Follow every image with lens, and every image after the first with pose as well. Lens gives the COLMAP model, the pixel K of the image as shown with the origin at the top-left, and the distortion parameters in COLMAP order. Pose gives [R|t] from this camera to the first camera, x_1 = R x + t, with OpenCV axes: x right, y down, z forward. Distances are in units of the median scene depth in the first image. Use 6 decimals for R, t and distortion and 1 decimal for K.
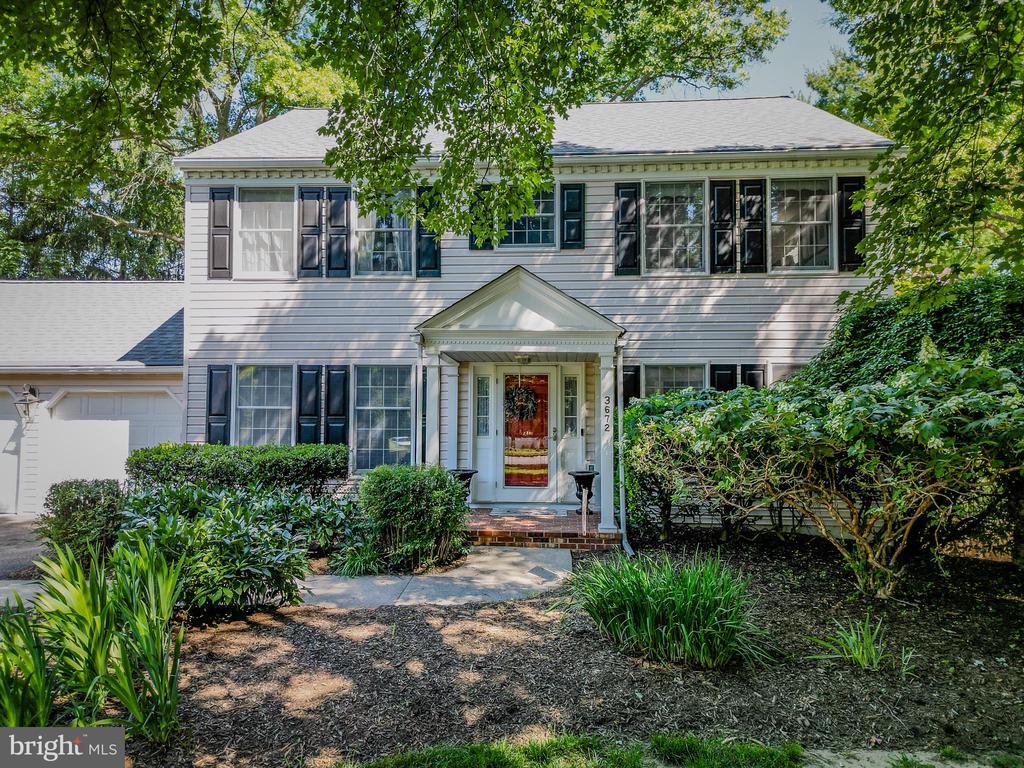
lens RADIAL K [[714.3, 0, 512.0], [0, 714.3, 384.0], [0, 0, 1]] dist [0.087576, -0.088792]
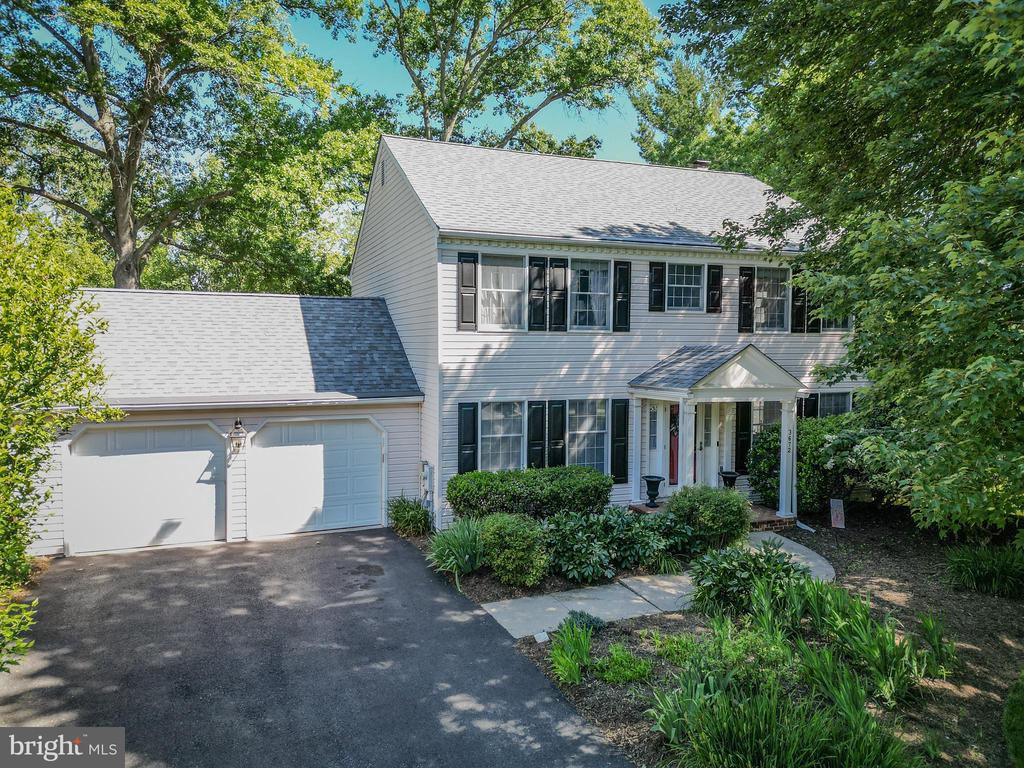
lens RADIAL K [[714.3, 0, 512.0], [0, 714.3, 384.0], [0, 0, 1]] dist [0.087576, -0.088792]
pose [[0.906661, -0.023712, 0.421193, -0.858489], [-0.016764, 0.995605, 0.092138, -0.172396], [-0.421526, -0.090599, 0.902279, -0.104799]]
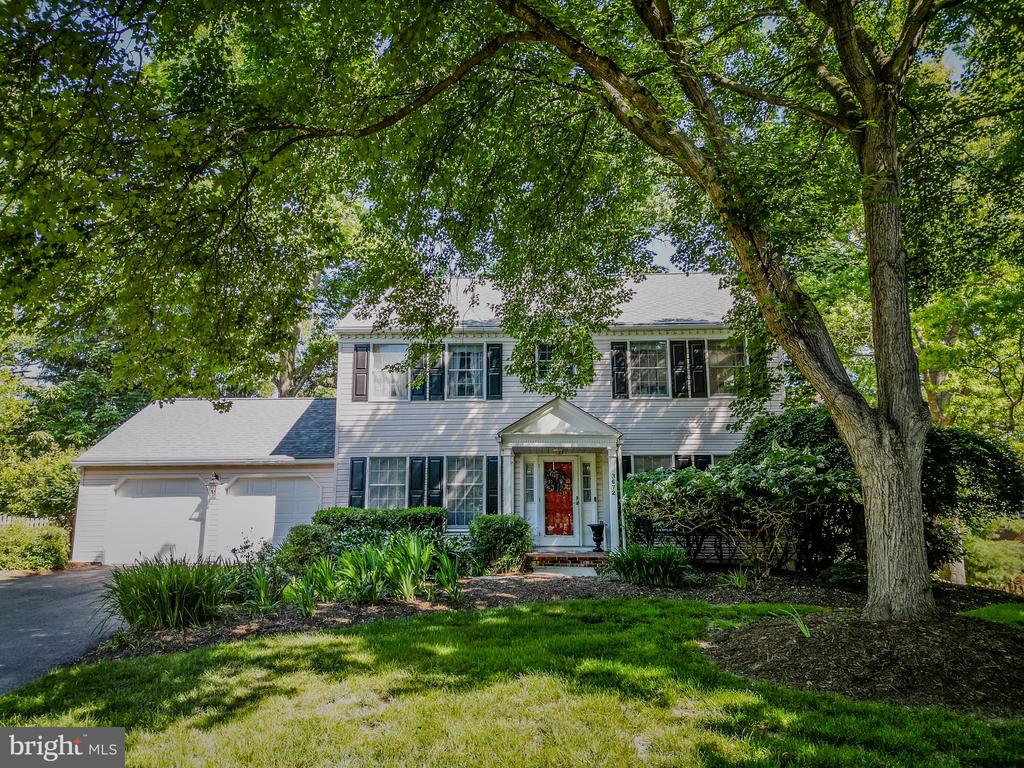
lens RADIAL K [[714.3, 0, 512.0], [0, 714.3, 384.0], [0, 0, 1]] dist [0.087576, -0.088792]
pose [[0.999536, -0.002318, 0.030369, -0.126205], [0.006311, 0.991220, -0.132073, 0.023890], [-0.029796, 0.132204, 0.990775, -0.560242]]
